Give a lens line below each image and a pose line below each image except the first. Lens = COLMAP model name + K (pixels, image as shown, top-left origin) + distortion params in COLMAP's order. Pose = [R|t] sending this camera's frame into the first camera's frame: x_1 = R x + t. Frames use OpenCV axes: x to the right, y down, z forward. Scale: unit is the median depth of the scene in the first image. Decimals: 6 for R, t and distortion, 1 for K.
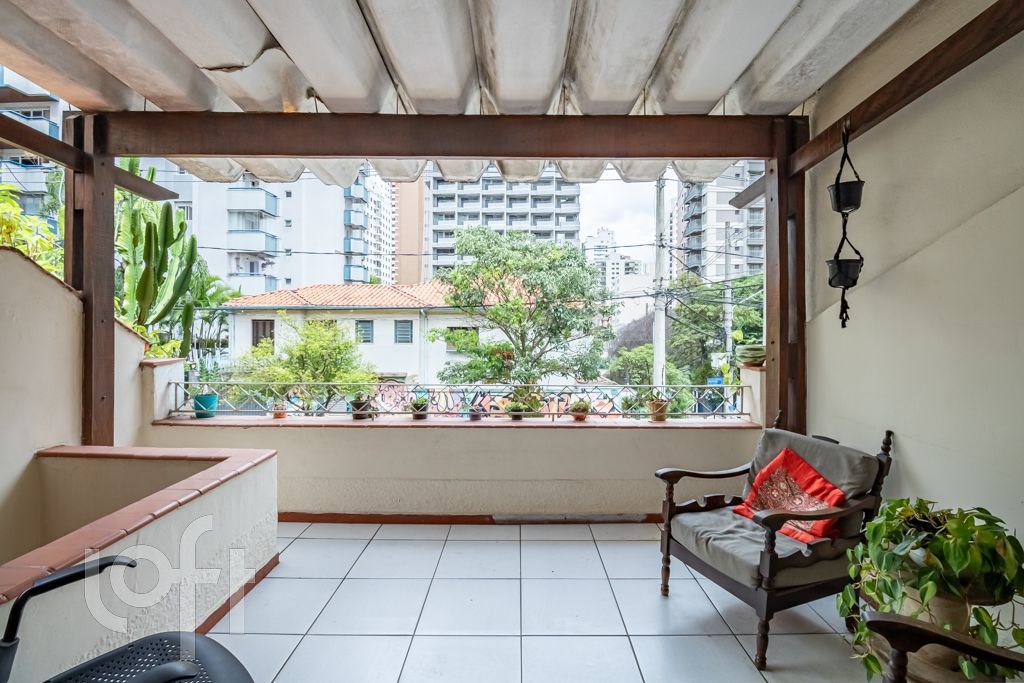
lens RADIAL K [[479.2, 0, 533.9], [0, 479.2, 336.5], [0, 0, 1]] dist [-0.002315, -0.011331]
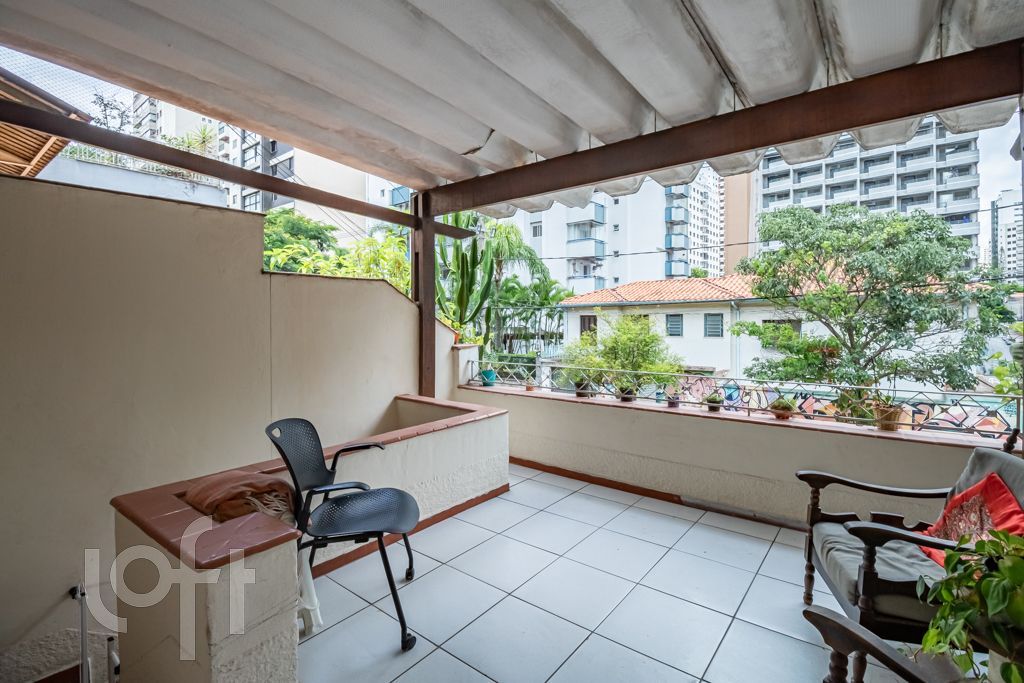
lens RADIAL K [[479.2, 0, 521.4], [0, 479.2, 330.1], [0, 0, 1]] dist [-0.002315, -0.011331]
pose [[0.778613, 0.001558, -0.627503, 0.278389], [-0.001510, 0.999999, 0.000609, 0.000595], [0.627503, 0.000474, 0.778614, -0.055266]]
